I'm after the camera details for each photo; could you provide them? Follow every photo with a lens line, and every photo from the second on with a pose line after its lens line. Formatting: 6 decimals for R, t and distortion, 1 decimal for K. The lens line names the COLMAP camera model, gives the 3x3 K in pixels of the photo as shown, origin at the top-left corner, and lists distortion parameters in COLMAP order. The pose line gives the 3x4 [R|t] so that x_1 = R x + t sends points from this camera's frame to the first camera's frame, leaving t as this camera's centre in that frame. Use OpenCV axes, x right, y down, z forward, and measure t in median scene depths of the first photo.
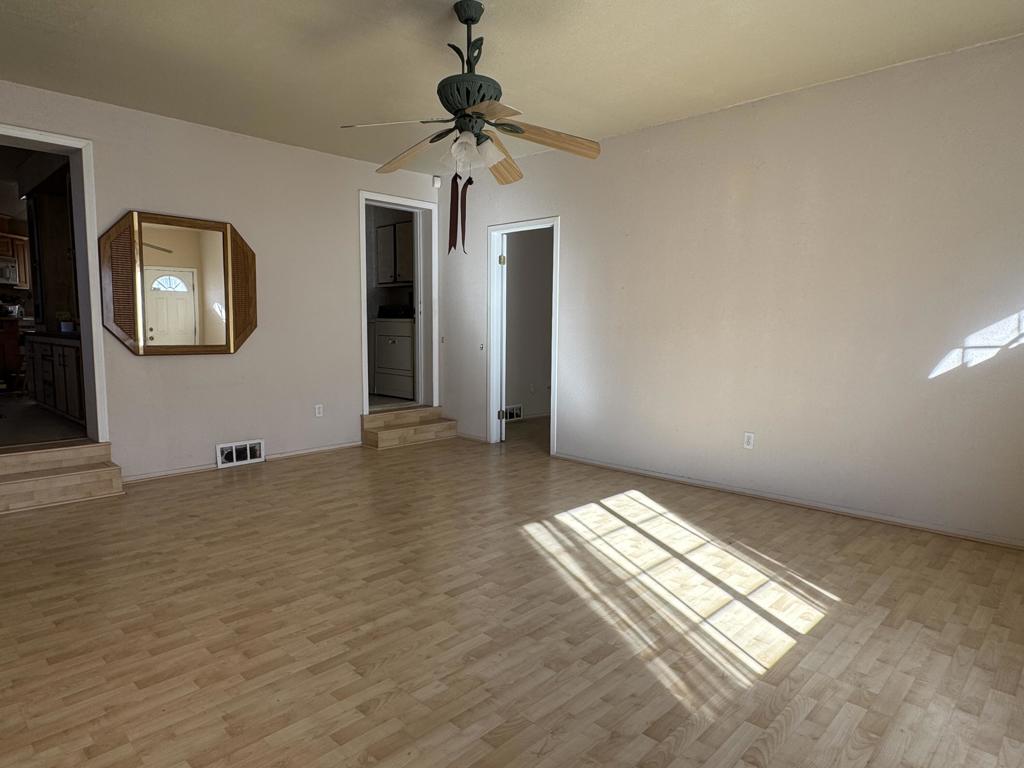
lens RADIAL K [[622.2, 0, 511.8], [0, 622.2, 383.5], [0, 0, 1]] dist [0.000145, -0.000026]
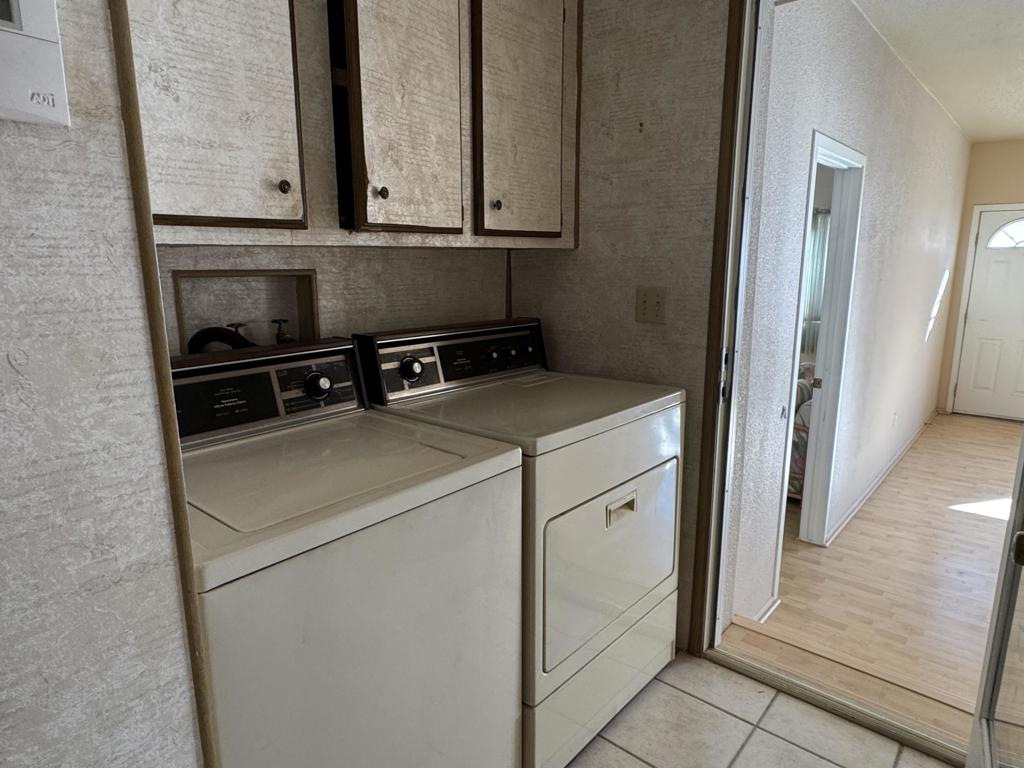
lens RADIAL K [[622.2, 0, 512.0], [0, 622.2, 384.9], [0, 0, 1]] dist [0.000145, -0.000026]
pose [[-0.049914, -0.203303, 0.977843, -0.645355], [0.098218, 0.973318, 0.207375, -0.262340], [-0.993912, 0.106392, -0.028615, 1.668853]]
